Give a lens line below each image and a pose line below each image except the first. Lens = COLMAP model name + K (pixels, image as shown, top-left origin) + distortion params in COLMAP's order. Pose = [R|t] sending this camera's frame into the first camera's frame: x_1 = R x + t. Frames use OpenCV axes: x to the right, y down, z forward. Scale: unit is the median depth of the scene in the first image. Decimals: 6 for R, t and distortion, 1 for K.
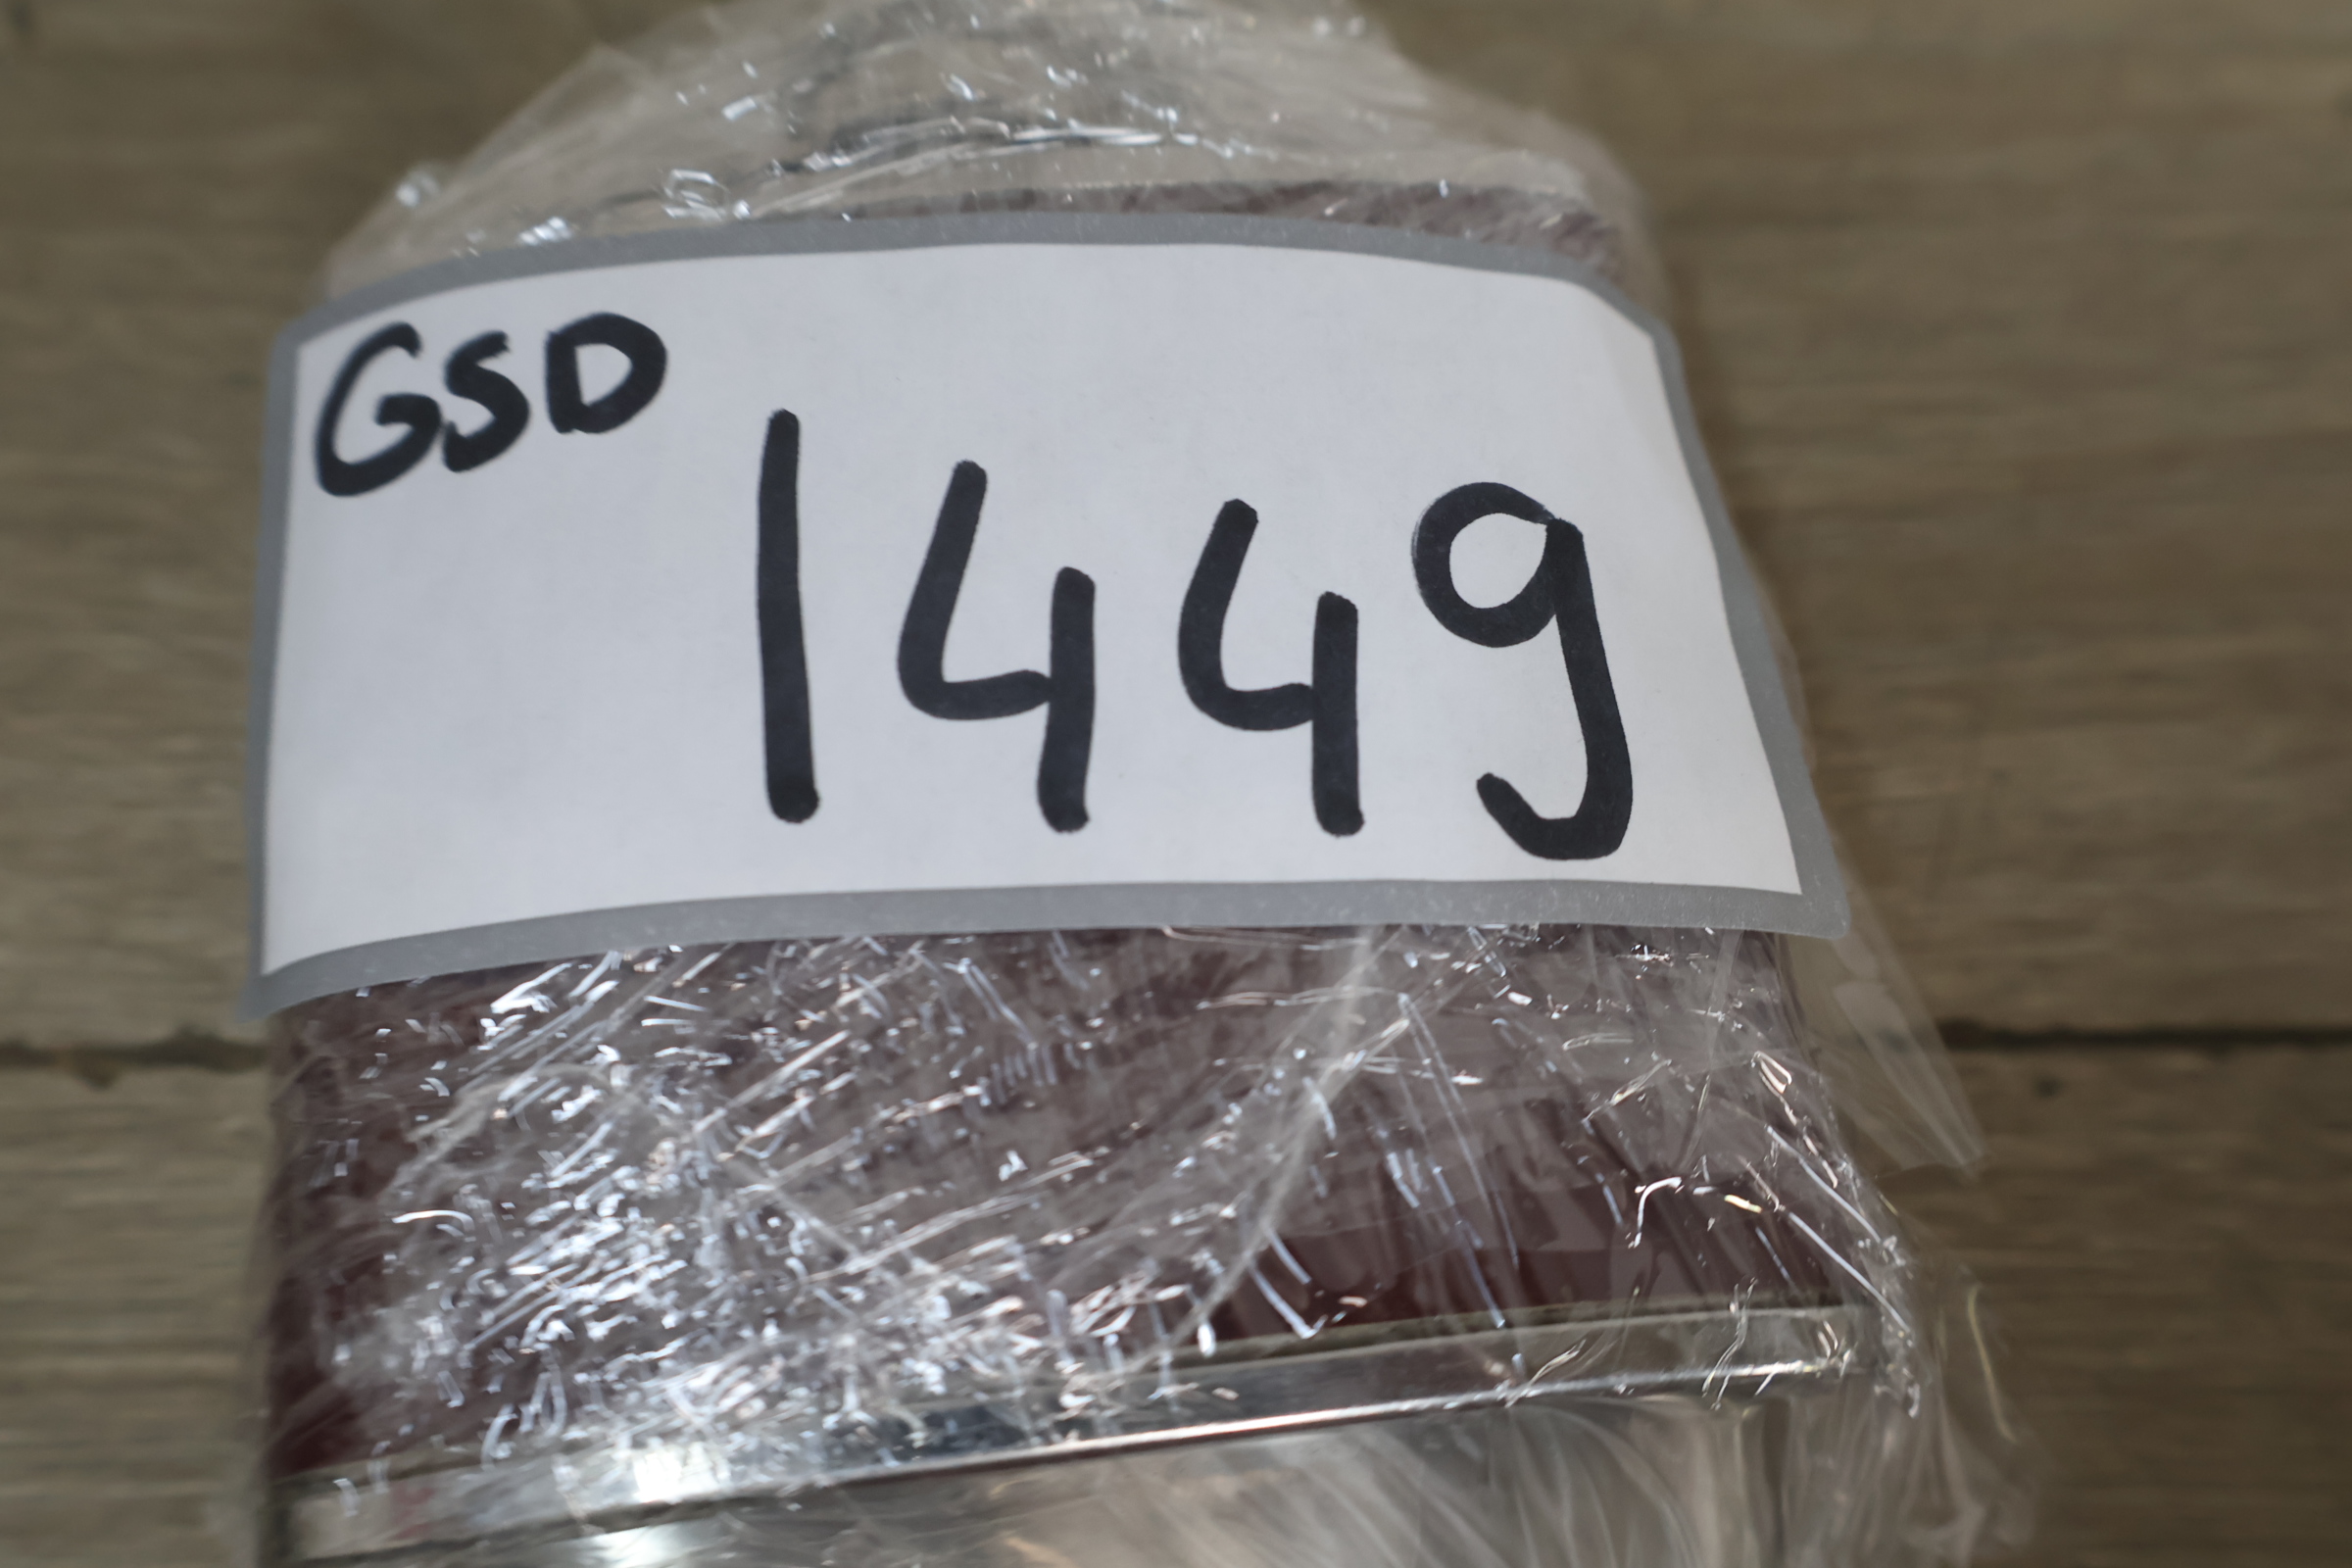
lens RADIAL K [[2216.8, 0, 1169.5], [0, 2216.8, 786.2], [0, 0, 1]] dist [0.019018, -0.007951]
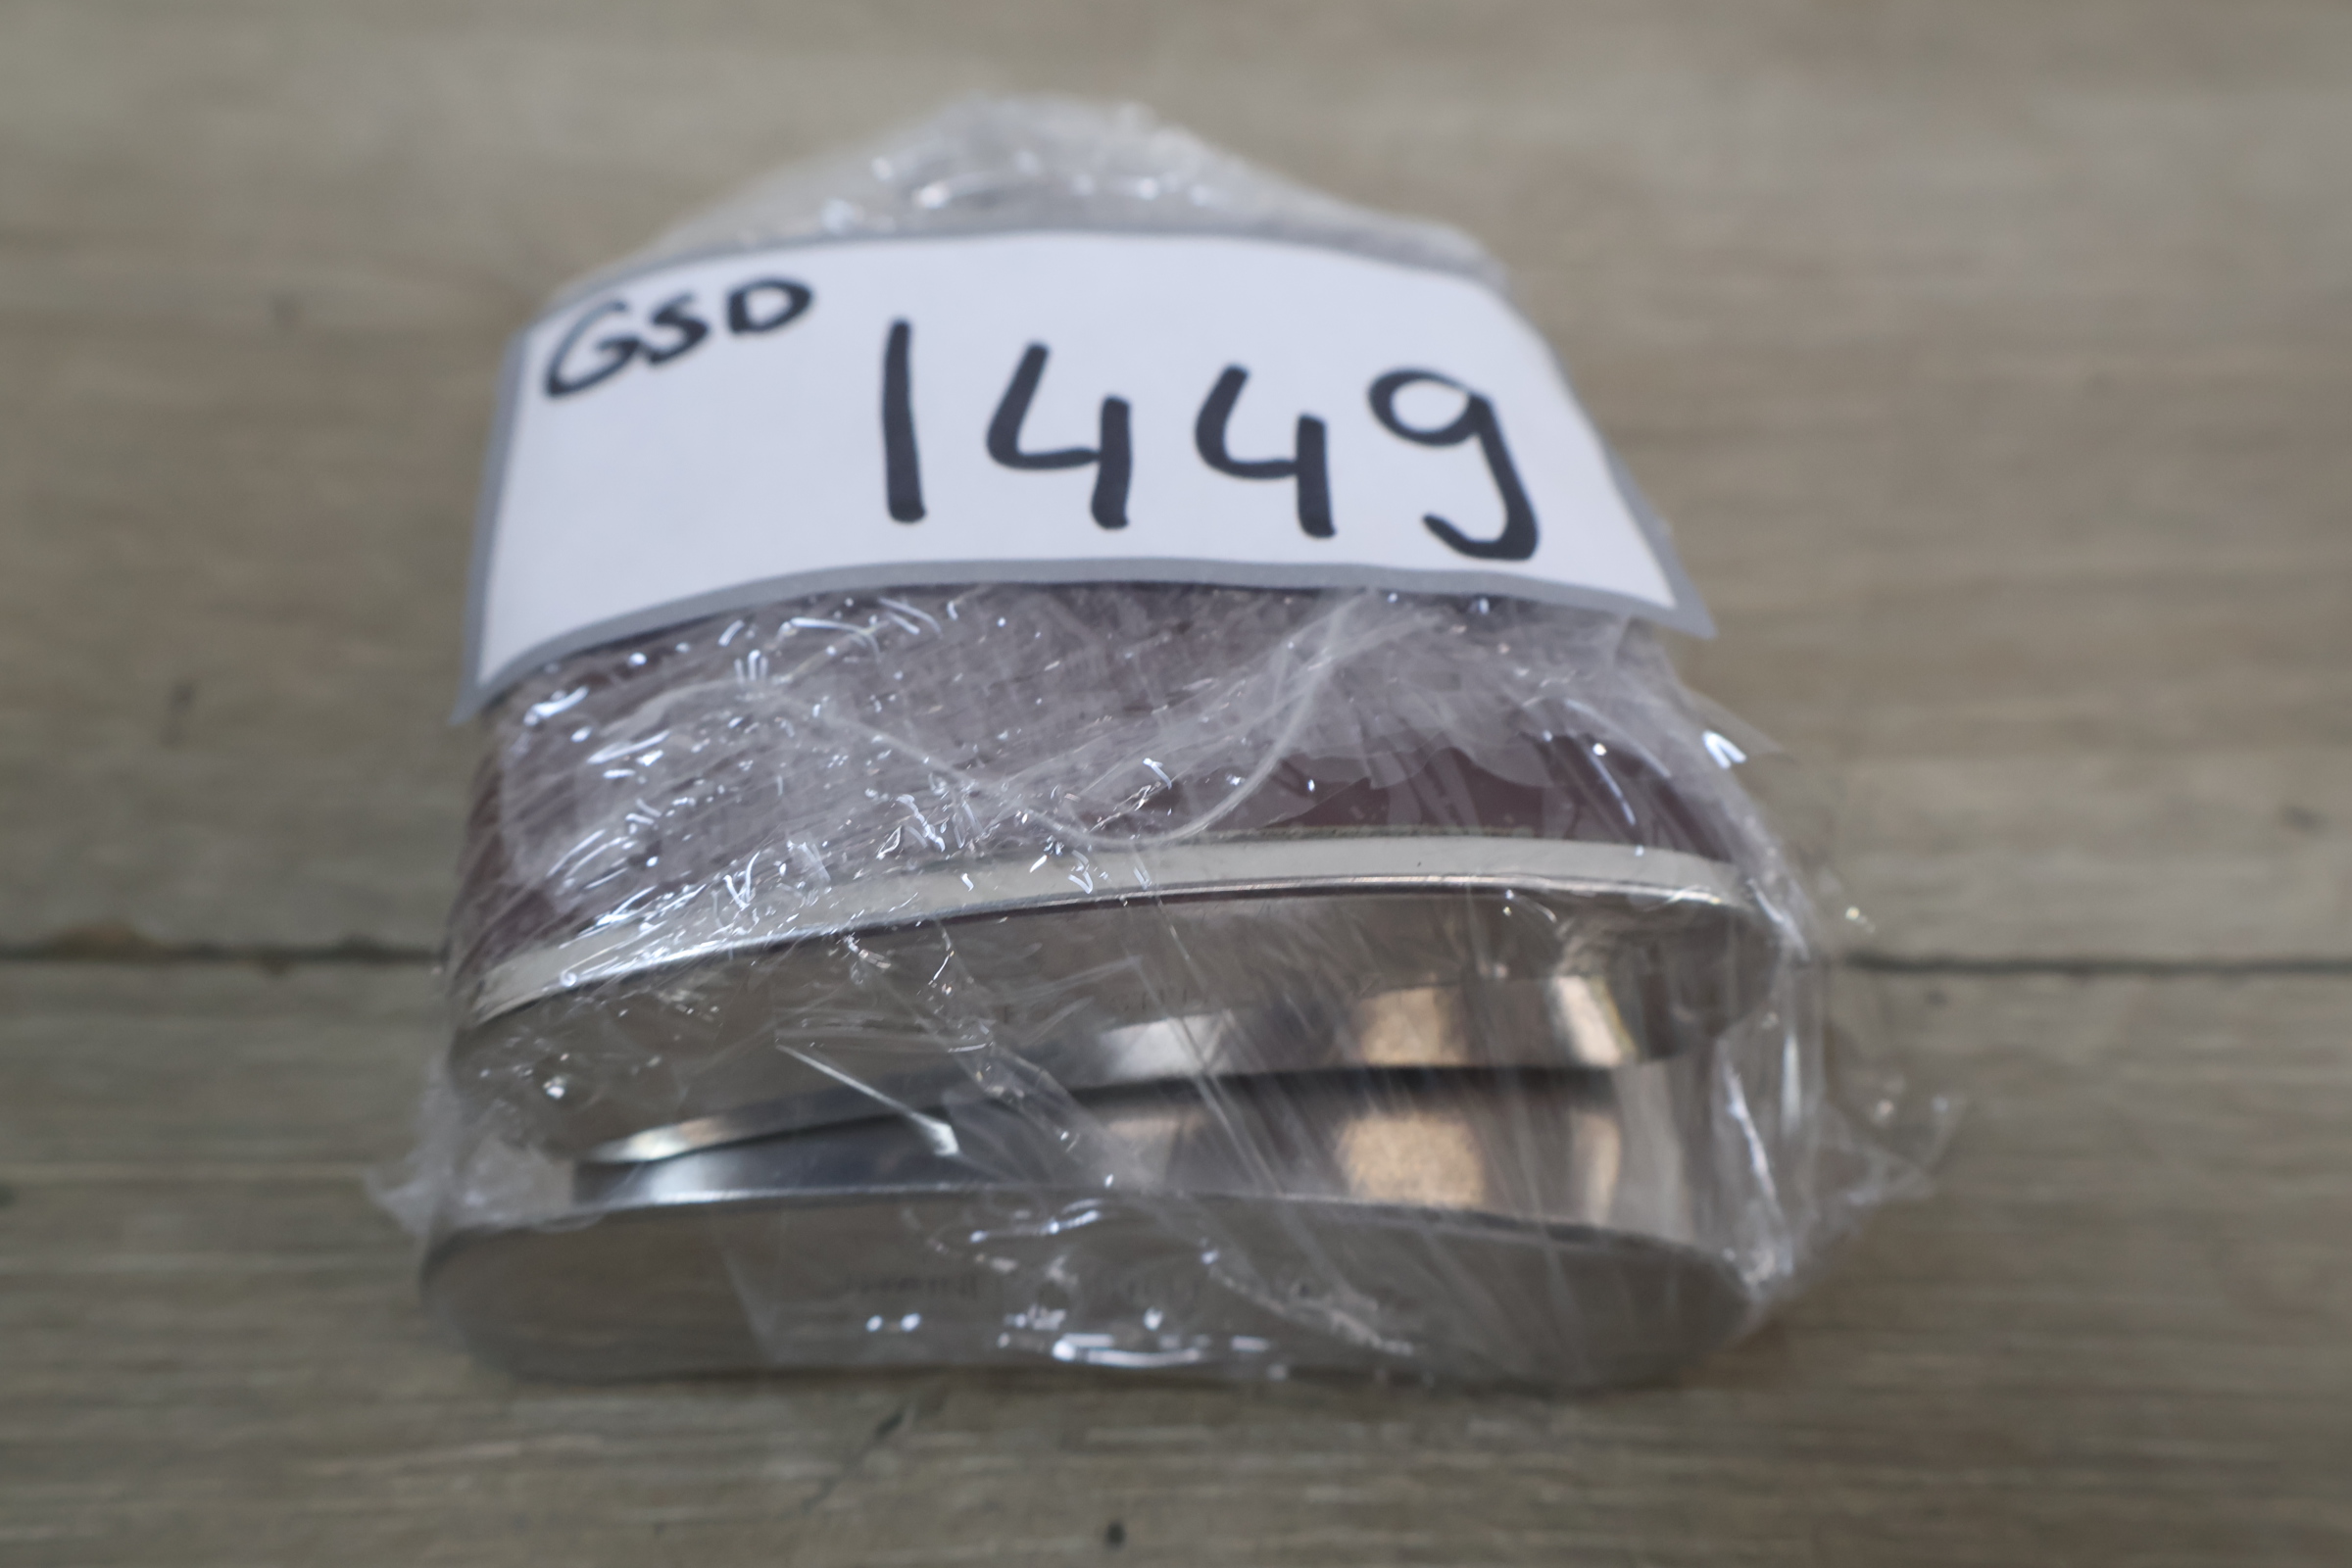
lens RADIAL K [[2216.8, 0, 1169.5], [0, 2216.8, 786.2], [0, 0, 1]] dist [0.019018, -0.007951]
pose [[0.999899, -0.009601, 0.010462, -0.025951], [0.012751, 0.931308, -0.364009, 0.597959], [-0.006248, 0.364105, 0.931337, -0.165770]]
